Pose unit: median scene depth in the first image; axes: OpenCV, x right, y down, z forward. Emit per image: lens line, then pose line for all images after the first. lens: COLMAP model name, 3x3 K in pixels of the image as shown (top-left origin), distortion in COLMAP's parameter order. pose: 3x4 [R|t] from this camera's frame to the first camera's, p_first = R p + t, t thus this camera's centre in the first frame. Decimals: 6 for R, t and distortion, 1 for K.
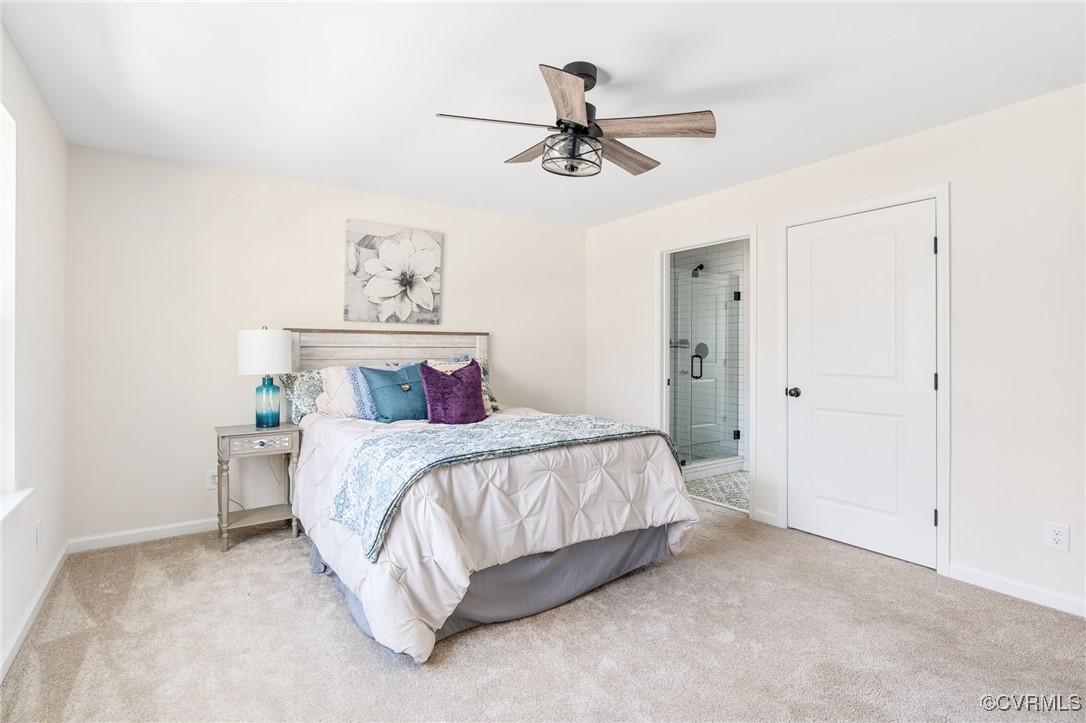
lens RADIAL K [[525.3, 0, 541.2], [0, 525.3, 355.2], [0, 0, 1]] dist [-0.000658, 0.000061]
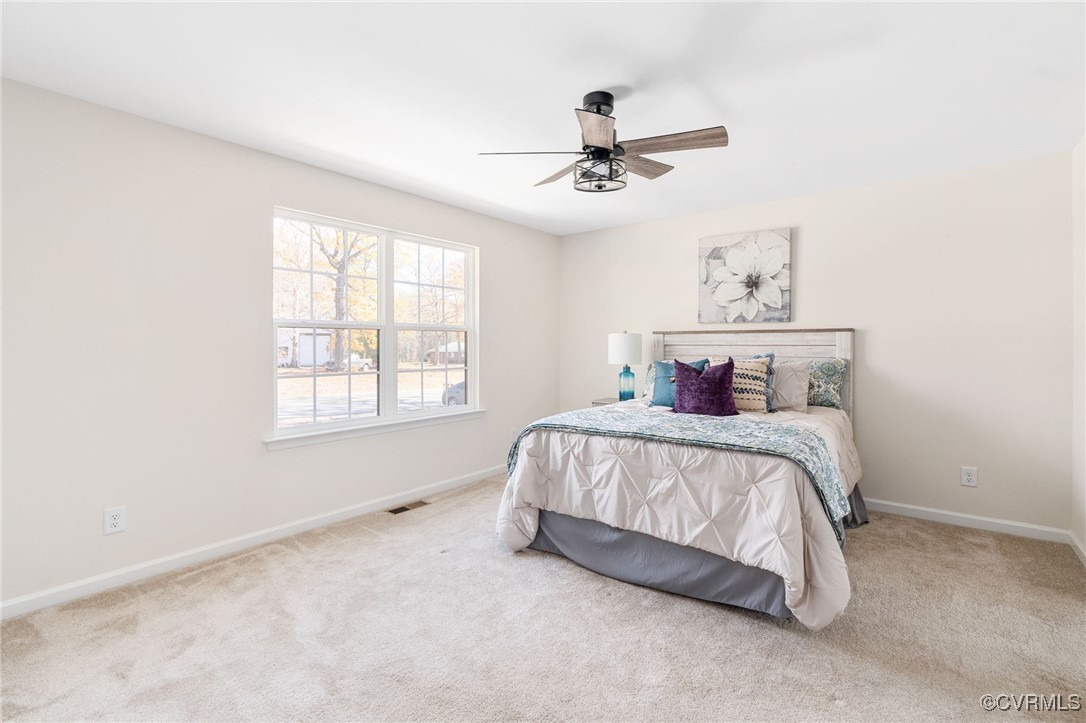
lens RADIAL K [[492.7, 0, 548.4], [0, 492.7, 351.2], [0, 0, 1]] dist [-0.000948, 0.000692]
pose [[0.311305, 0.009443, -0.950263, 0.593313], [-0.012606, 0.999904, 0.005807, -0.004419], [0.950227, 0.010172, 0.311394, 0.325892]]
